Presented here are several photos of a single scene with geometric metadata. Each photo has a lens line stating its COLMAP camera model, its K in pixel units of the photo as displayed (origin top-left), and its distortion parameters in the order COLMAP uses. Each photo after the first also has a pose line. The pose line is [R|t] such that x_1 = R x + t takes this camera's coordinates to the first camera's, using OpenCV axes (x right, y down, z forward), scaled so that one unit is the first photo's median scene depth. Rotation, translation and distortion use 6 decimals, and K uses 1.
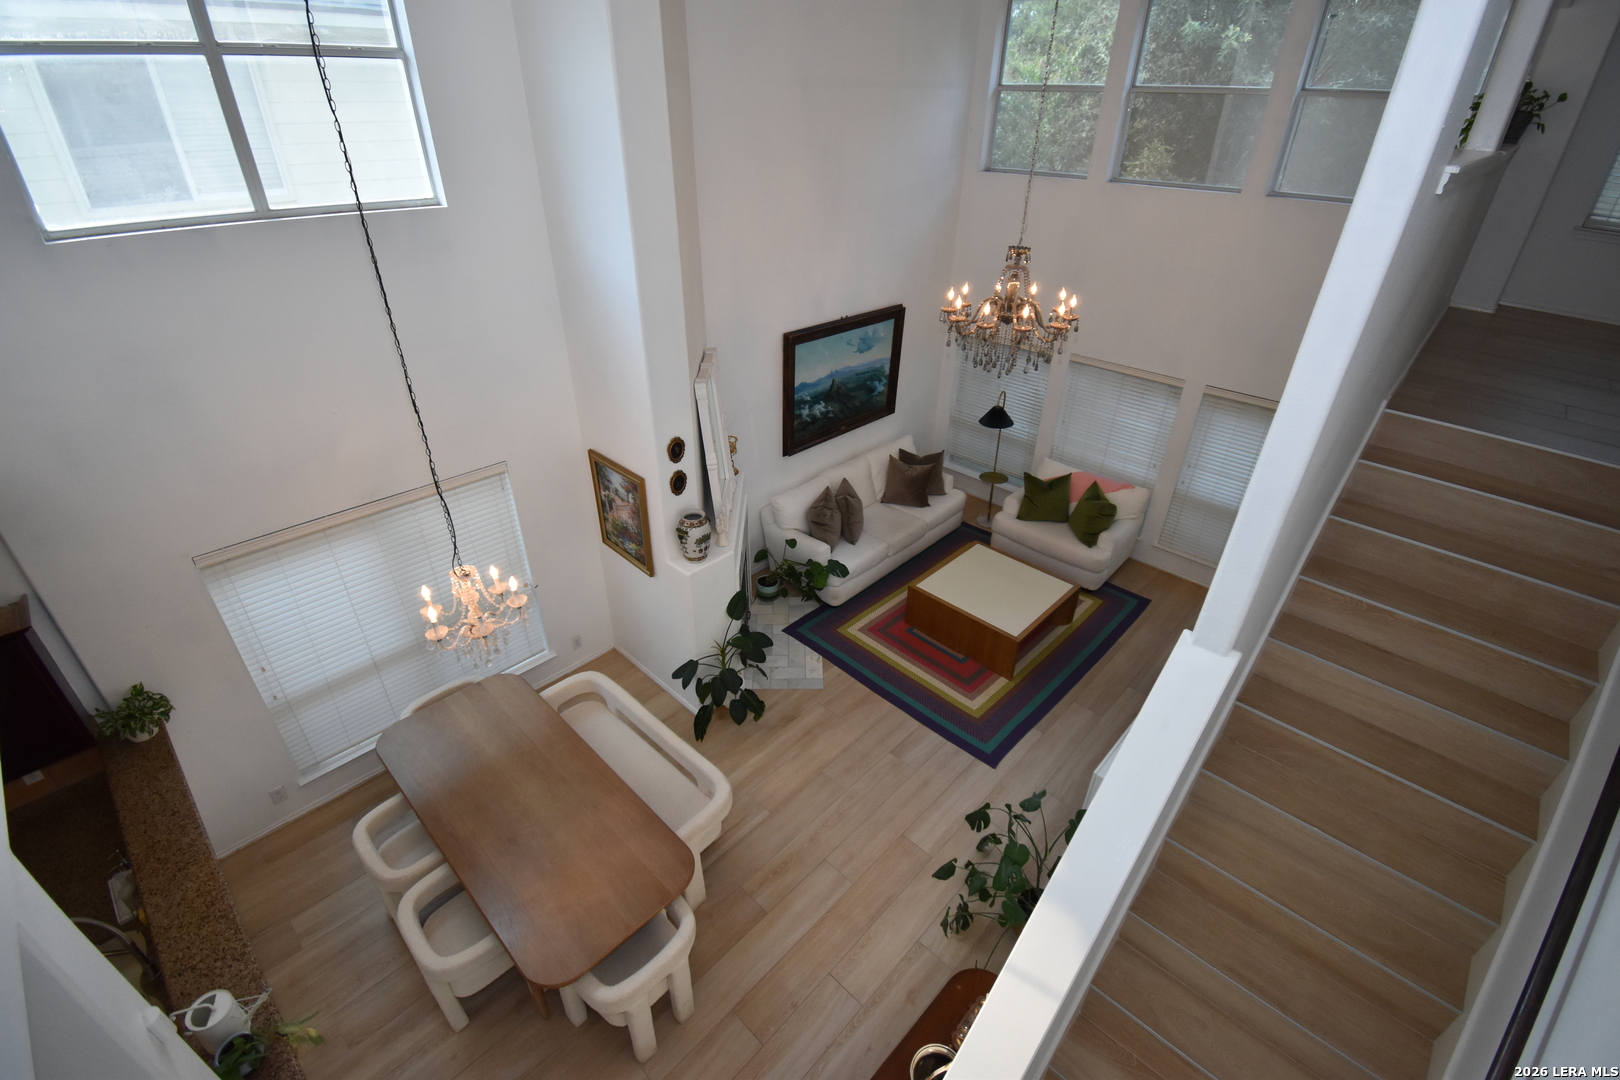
lens RADIAL K [[725.7, 0, 819.2], [0, 725.7, 539.5], [0, 0, 1]] dist [0.009008, -0.016781]
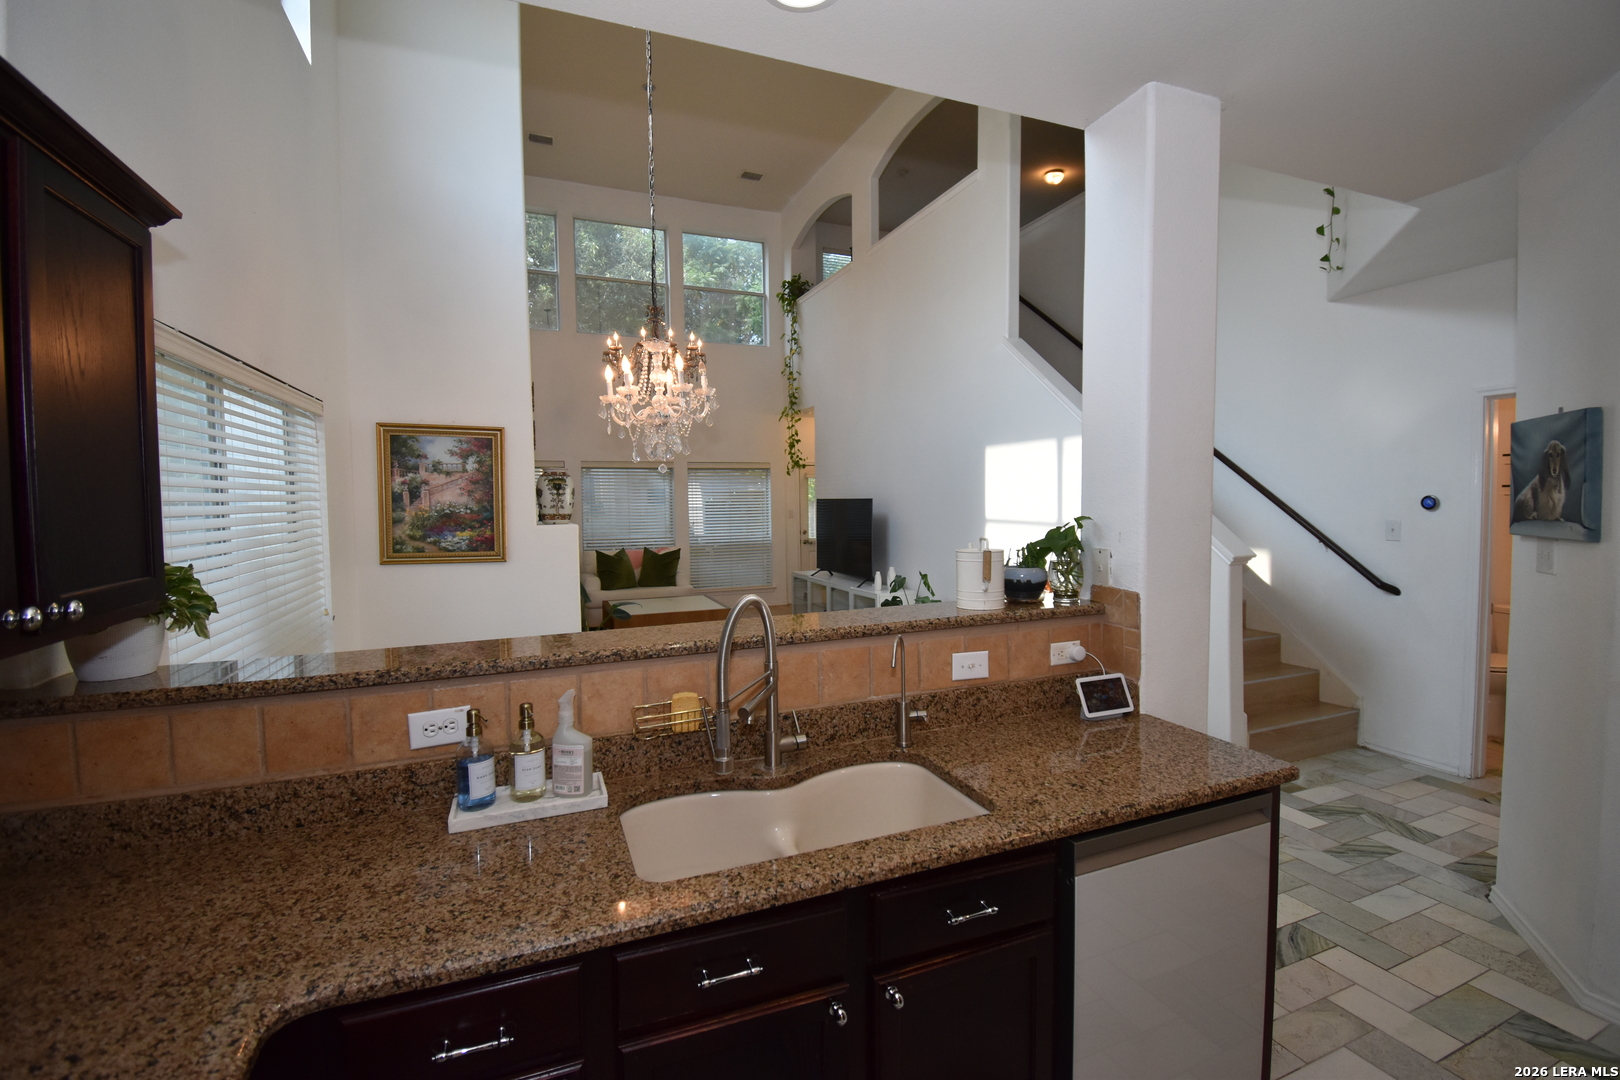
lens RADIAL K [[725.7, 0, 832.3], [0, 725.7, 530.9], [0, 0, 1]] dist [0.009008, -0.016781]
pose [[0.396800, -0.068280, 0.915362, -0.654983], [0.493481, 0.856722, -0.150013, 0.257514], [-0.773968, 0.511239, 0.373642, 0.306260]]
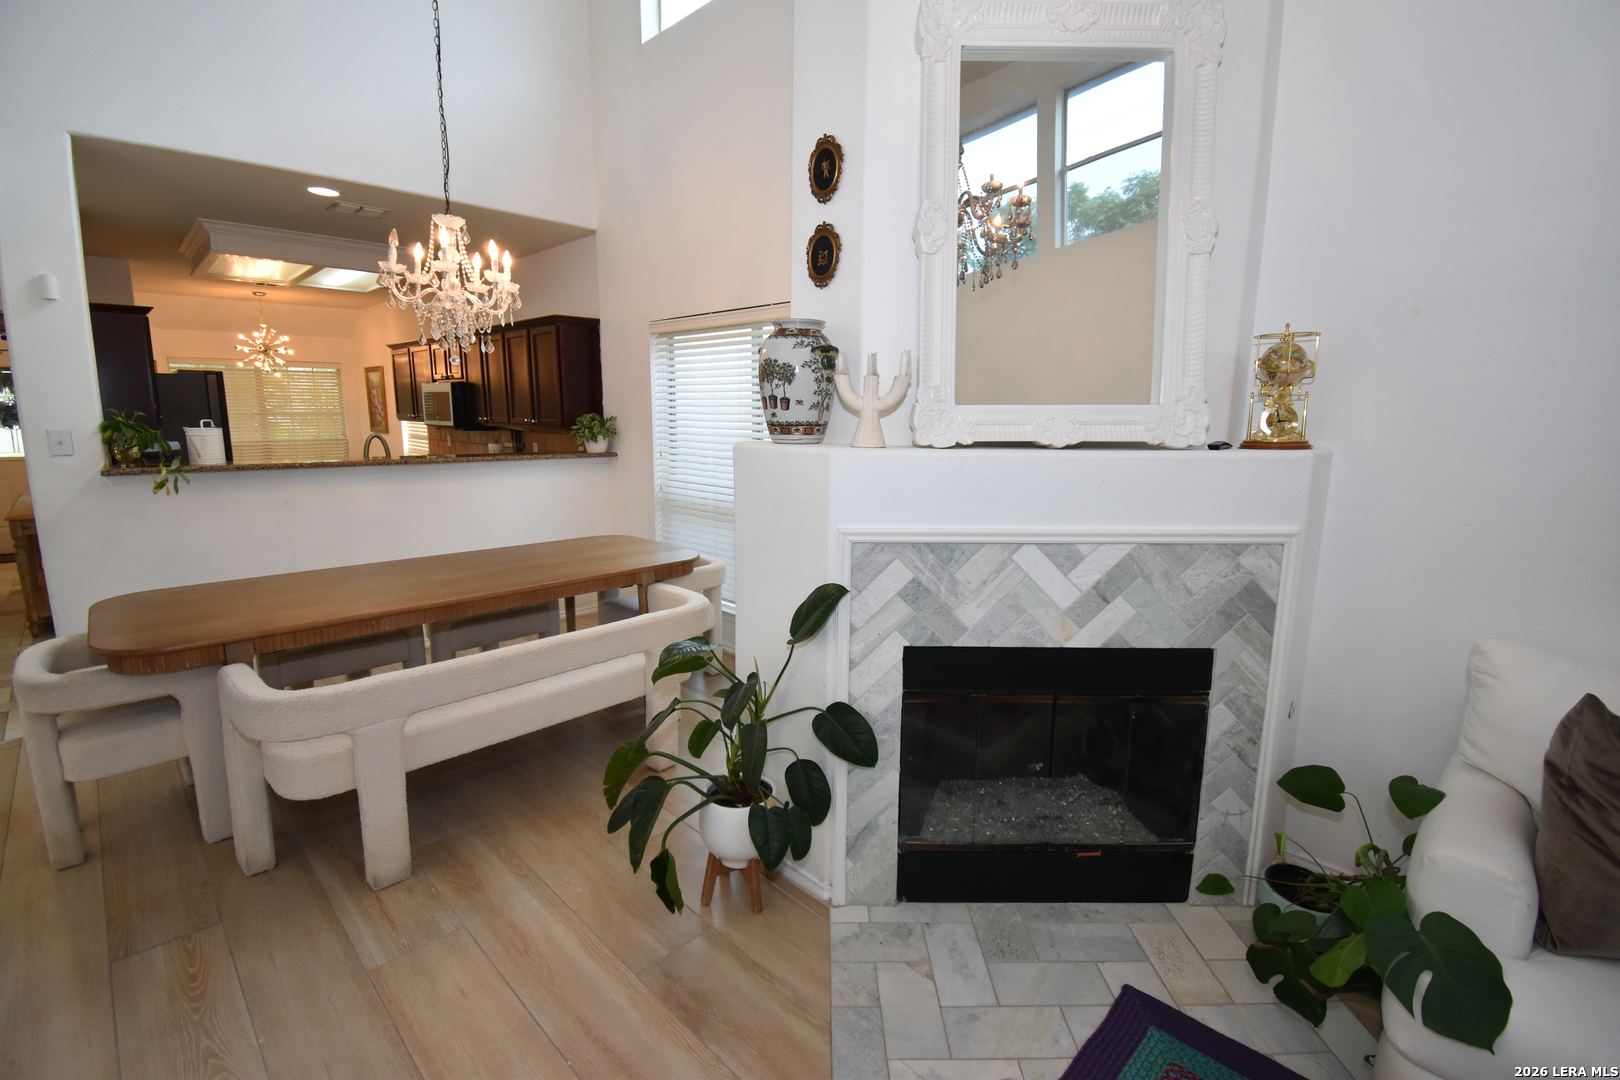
lens RADIAL K [[725.7, 0, 816.5], [0, 725.7, 524.9], [0, 0, 1]] dist [0.009008, -0.016781]
pose [[-0.020580, 0.139137, -0.990059, 0.197167], [-0.518740, 0.845060, 0.129543, 0.004686], [0.854684, 0.516250, 0.054785, 0.770021]]
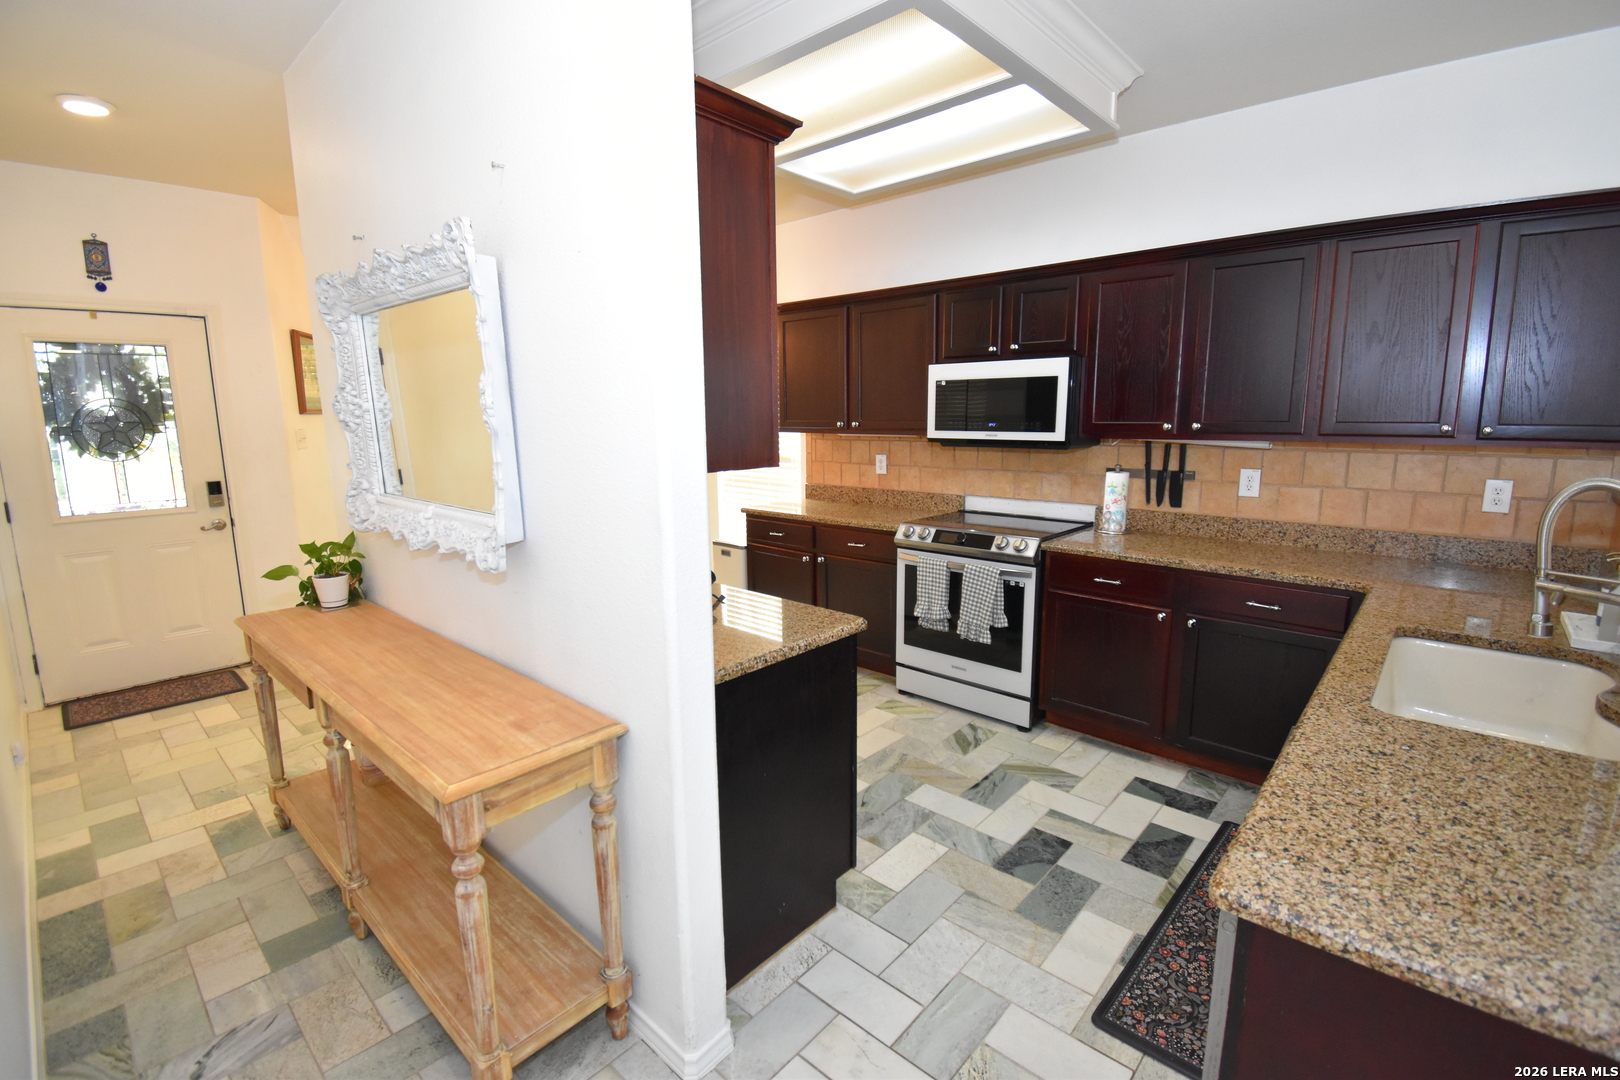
lens RADIAL K [[725.7, 0, 807.2], [0, 725.7, 531.9], [0, 0, 1]] dist [0.009008, -0.016781]
pose [[0.020668, 0.142546, -0.989572, -0.236472], [-0.507901, 0.854048, 0.112417, 0.338559], [0.861167, 0.500282, 0.090051, 0.205903]]
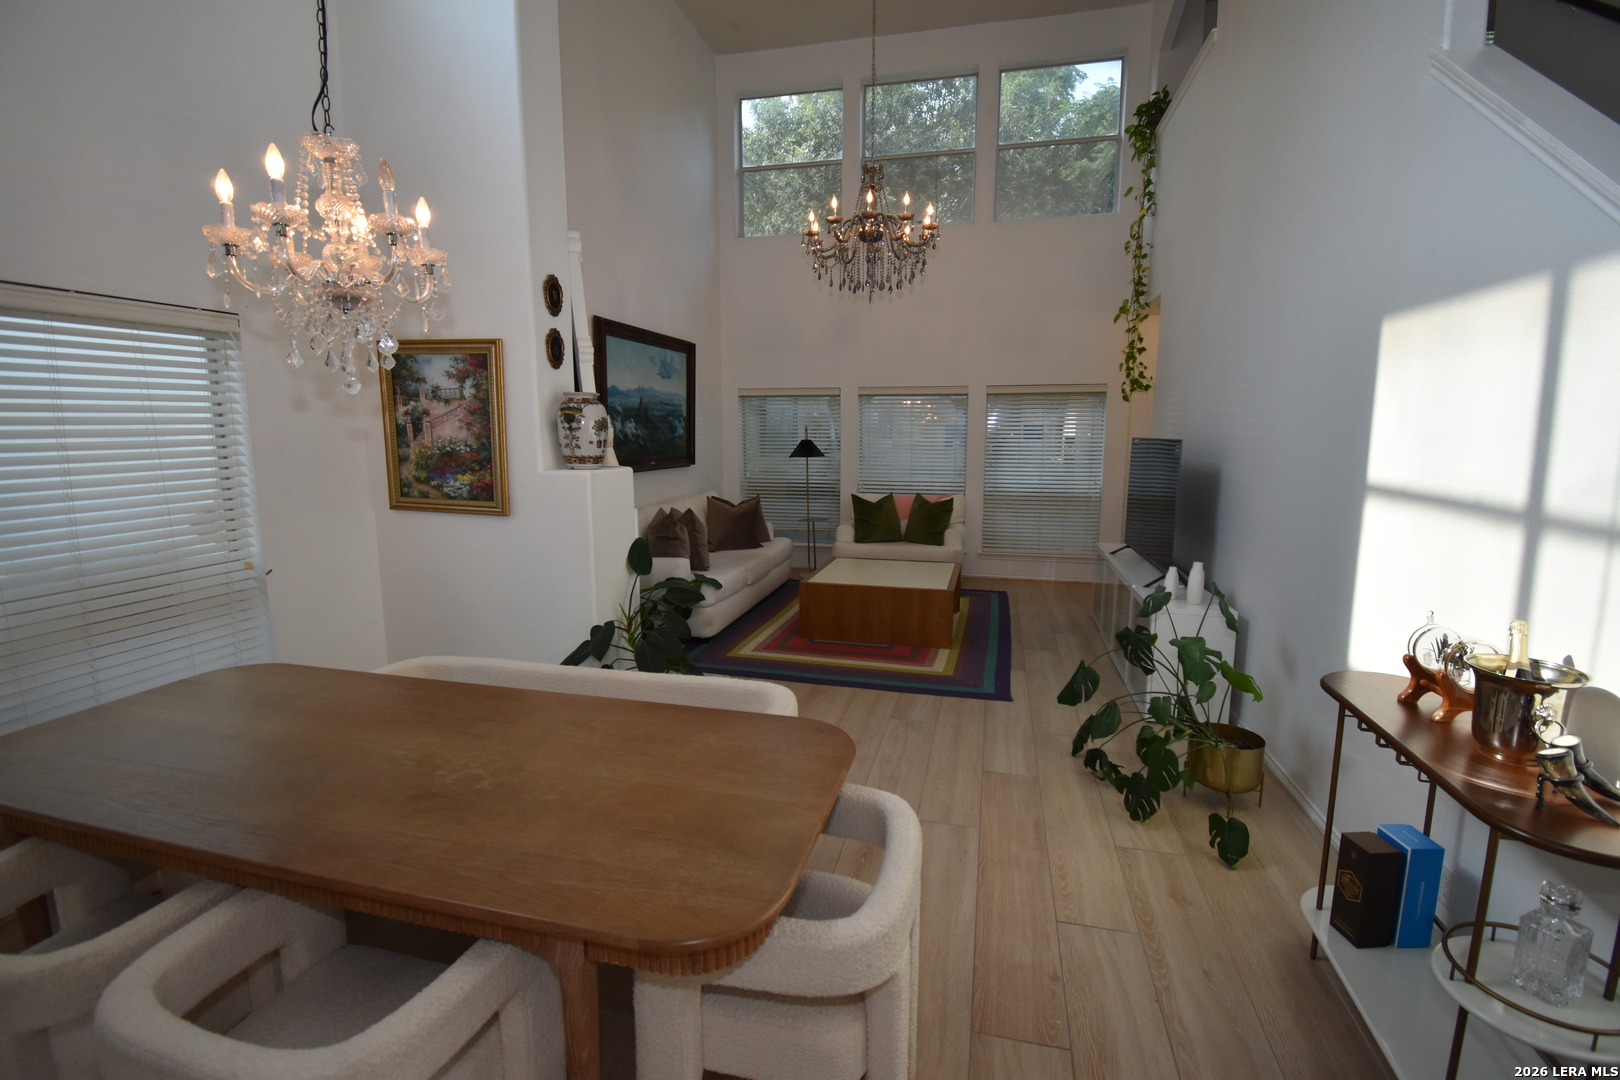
lens RADIAL K [[725.7, 0, 831.6], [0, 725.7, 531.2], [0, 0, 1]] dist [0.009008, -0.016781]
pose [[0.864665, -0.089070, 0.494390, -0.235700], [0.274737, 0.907777, -0.316954, 0.270237], [-0.420565, 0.409886, 0.809394, 0.291759]]
